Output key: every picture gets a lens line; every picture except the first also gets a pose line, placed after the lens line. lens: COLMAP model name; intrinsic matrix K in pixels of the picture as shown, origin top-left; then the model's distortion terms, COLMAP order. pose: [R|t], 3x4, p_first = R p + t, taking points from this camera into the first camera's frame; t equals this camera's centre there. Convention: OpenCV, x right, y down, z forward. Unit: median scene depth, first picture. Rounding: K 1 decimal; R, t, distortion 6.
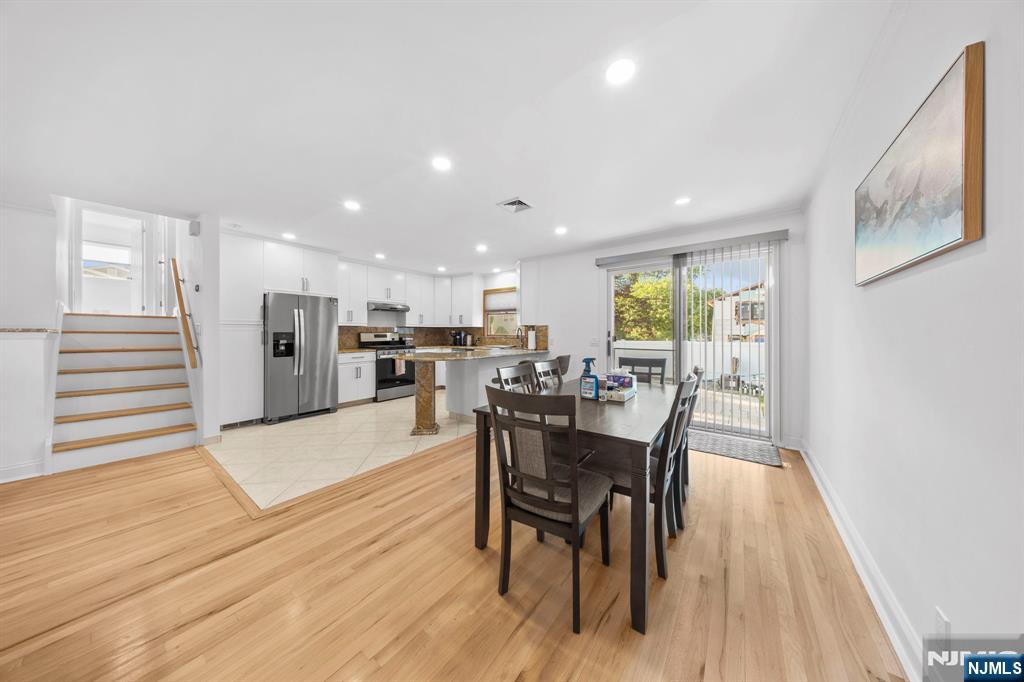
lens RADIAL K [[304.7, 0, 513.7], [0, 304.7, 334.5], [0, 0, 1]] dist [0.000374, -0.002192]
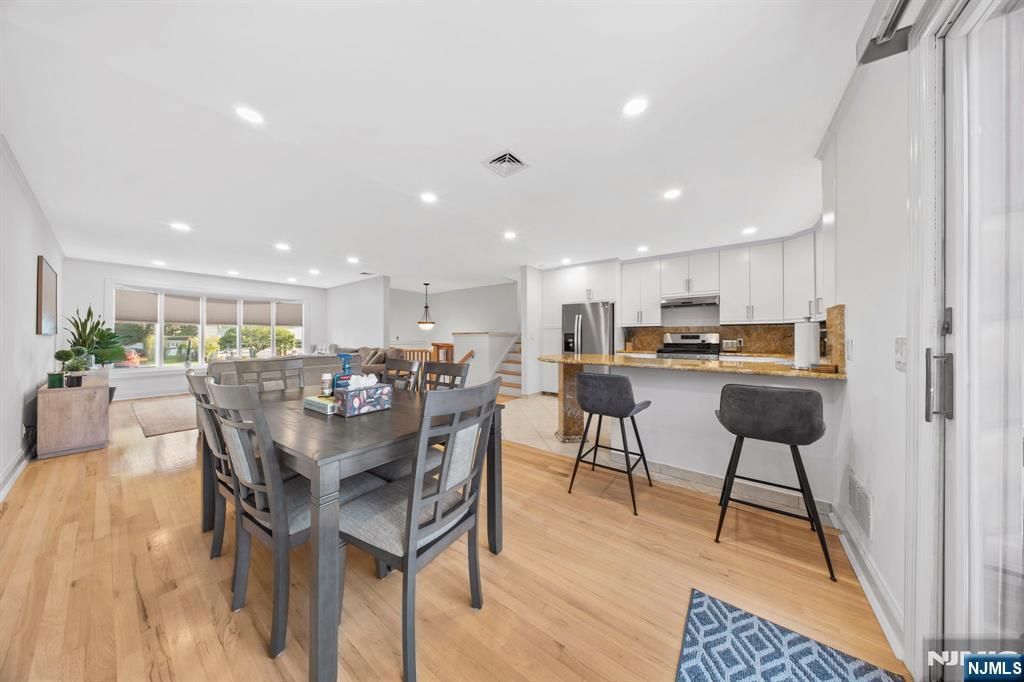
lens RADIAL K [[305.5, 0, 512.0], [0, 305.5, 341.0], [0, 0, 1]] dist [0.000777, -0.002061]
pose [[-0.014488, 0.008849, -0.999856, 0.408045], [-0.005060, 0.999947, 0.008923, 0.010481], [0.999882, 0.005189, -0.014442, 0.535145]]
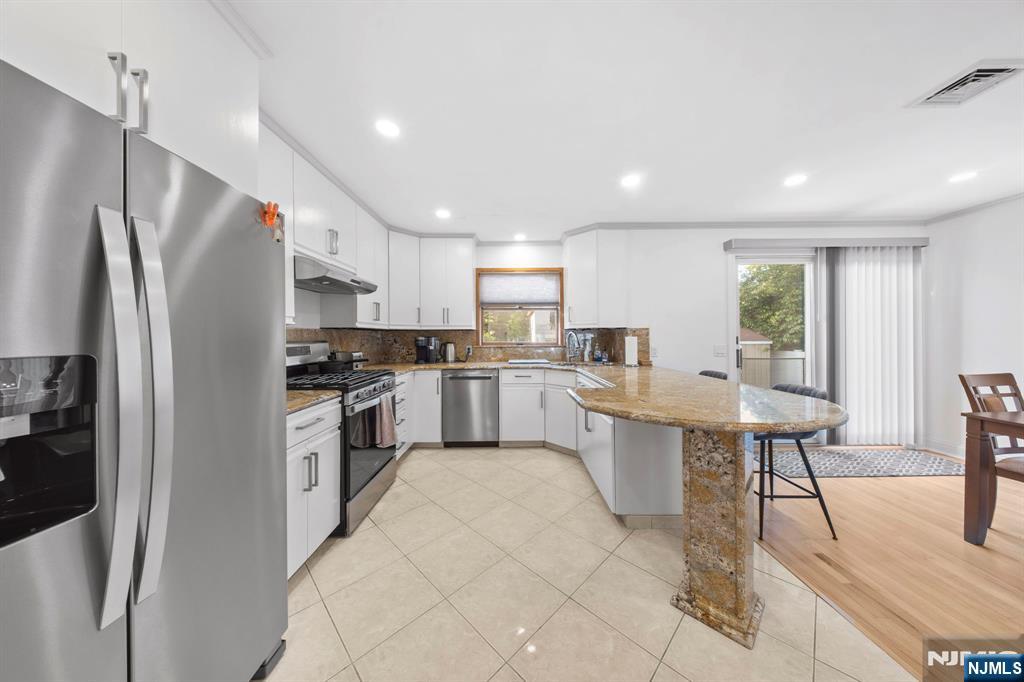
lens RADIAL K [[305.5, 0, 512.0], [0, 305.5, 341.0], [0, 0, 1]] dist [0.000777, -0.002061]
pose [[0.806381, -0.015002, 0.591206, -0.455715], [0.008254, 0.999866, 0.014114, -0.011238], [-0.591338, -0.006502, 0.806397, 0.537371]]
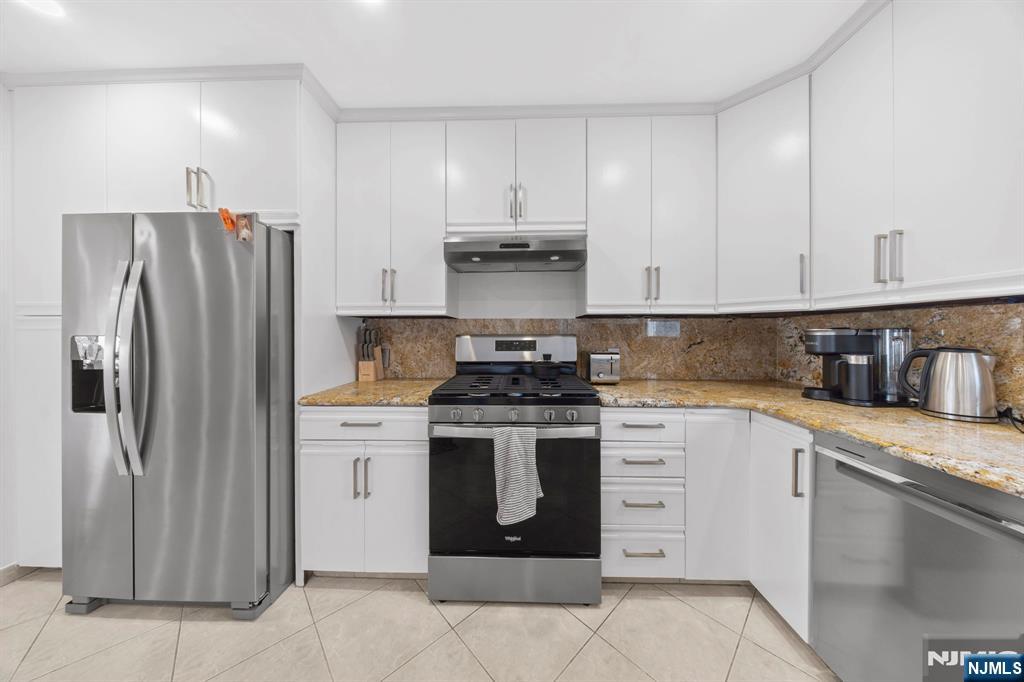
lens RADIAL K [[304.7, 0, 513.7], [0, 304.7, 334.5], [0, 0, 1]] dist [0.000374, -0.002192]
pose [[0.568750, 0.001088, -0.822510, -0.171236], [-0.001652, 0.999999, 0.000181, -0.007422], [0.822509, 0.001256, 0.568751, 0.823503]]
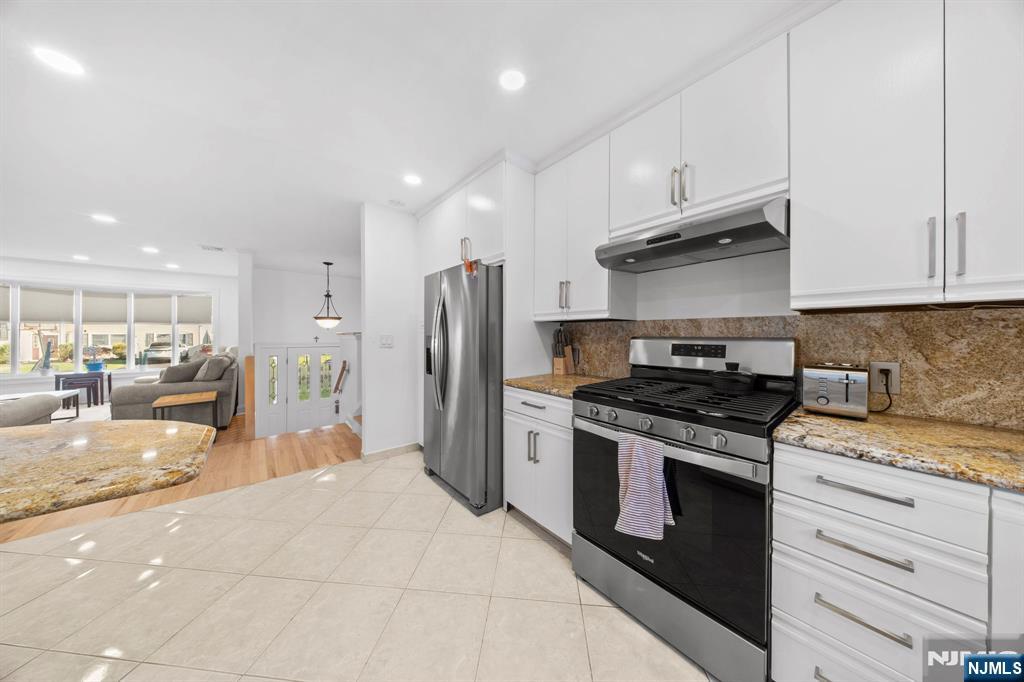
lens RADIAL K [[304.7, 0, 513.7], [0, 304.7, 334.5], [0, 0, 1]] dist [0.000374, -0.002192]
pose [[-0.241455, 0.000078, -0.970412, -0.129282], [-0.006623, 0.999977, 0.001728, -0.009308], [0.970389, 0.006844, -0.241449, 0.917926]]
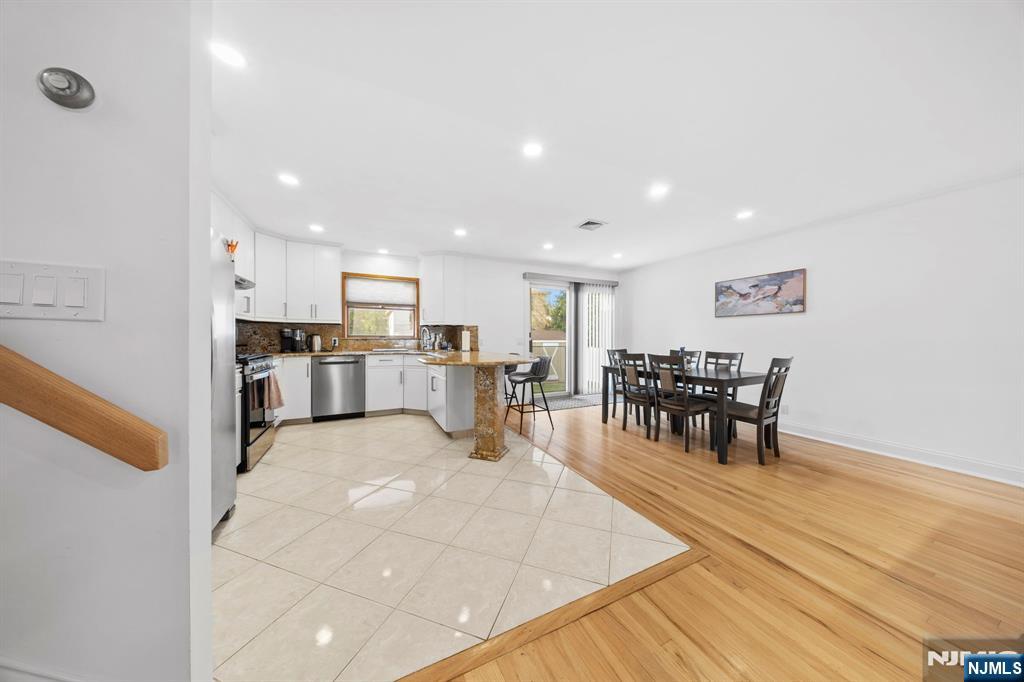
lens RADIAL K [[305.5, 0, 512.0], [0, 305.5, 341.0], [0, 0, 1]] dist [0.000777, -0.002061]
pose [[0.472181, -0.008666, 0.881459, -0.612620], [-0.000978, 0.999946, 0.010355, 0.008012], [-0.881501, -0.005751, 0.472147, 0.363590]]
